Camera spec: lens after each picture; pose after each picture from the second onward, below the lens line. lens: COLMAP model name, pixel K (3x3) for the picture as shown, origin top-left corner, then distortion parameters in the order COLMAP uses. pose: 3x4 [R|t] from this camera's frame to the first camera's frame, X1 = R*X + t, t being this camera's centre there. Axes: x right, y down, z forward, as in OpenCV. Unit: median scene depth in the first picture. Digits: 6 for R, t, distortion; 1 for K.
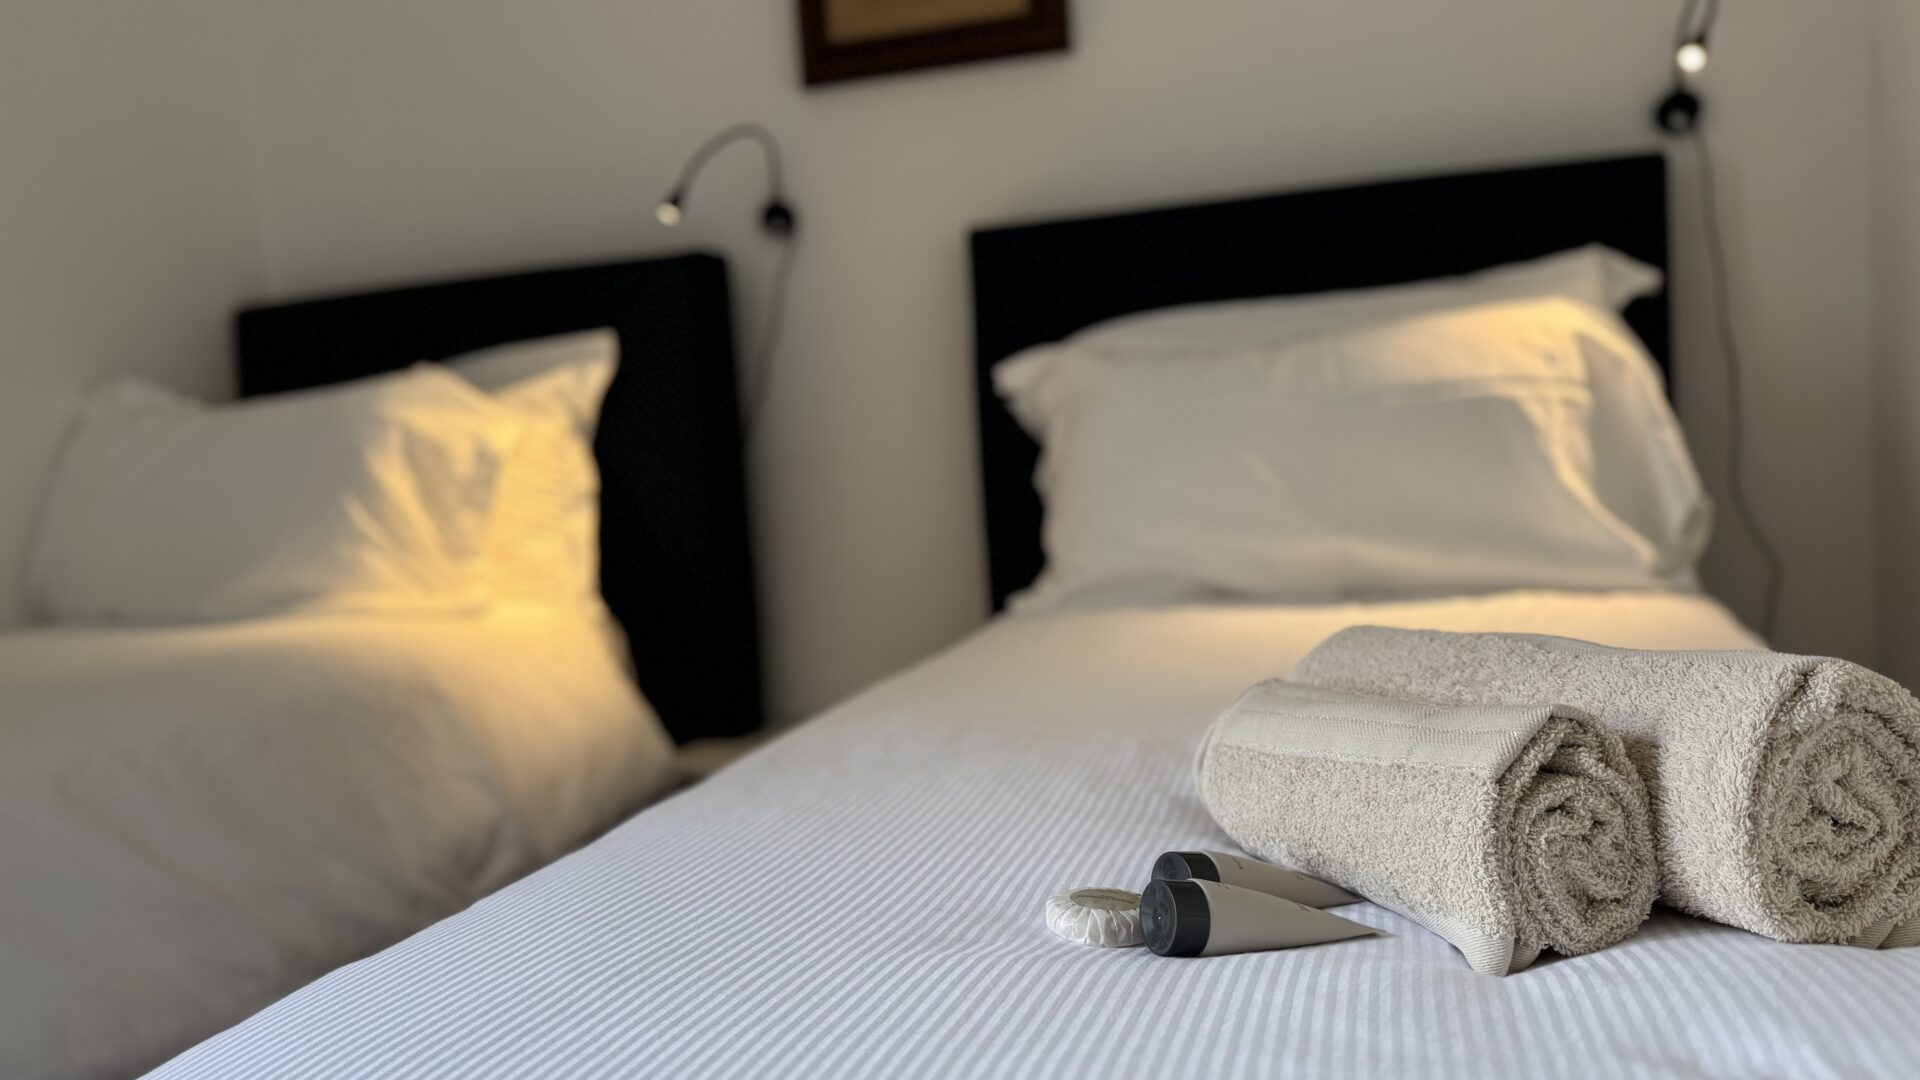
lens RADIAL K [[1289.3, 0, 960.0], [0, 1289.3, 540.0], [0, 0, 1]] dist [0.015489, 0.001397]
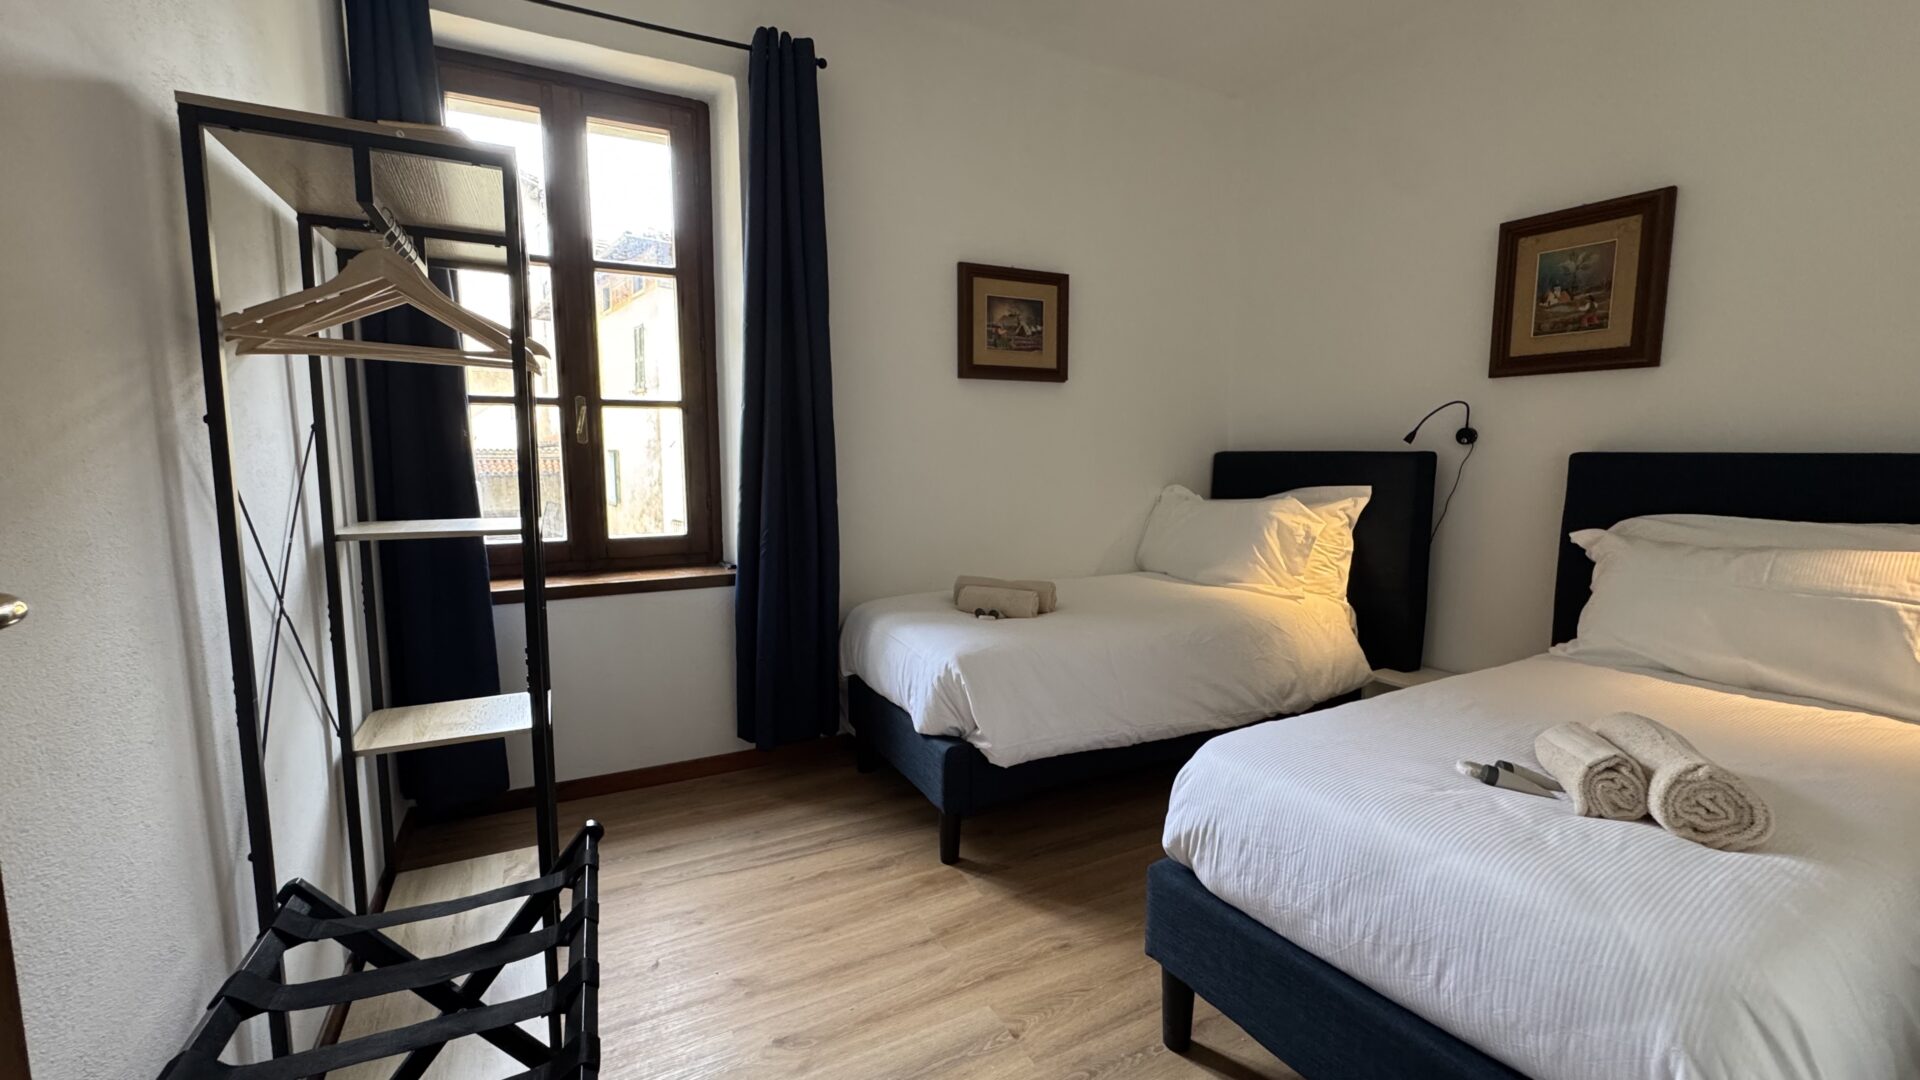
lens RADIAL K [[761.9, 0, 960.0], [0, 761.9, 540.0], [0, 0, 1]] dist [-0.007364, -0.000128]
pose [[0.720973, 0.141802, -0.678299, 0.153619], [-0.093400, 0.989792, 0.107645, -0.163901], [0.686640, -0.014256, 0.726858, -0.568167]]
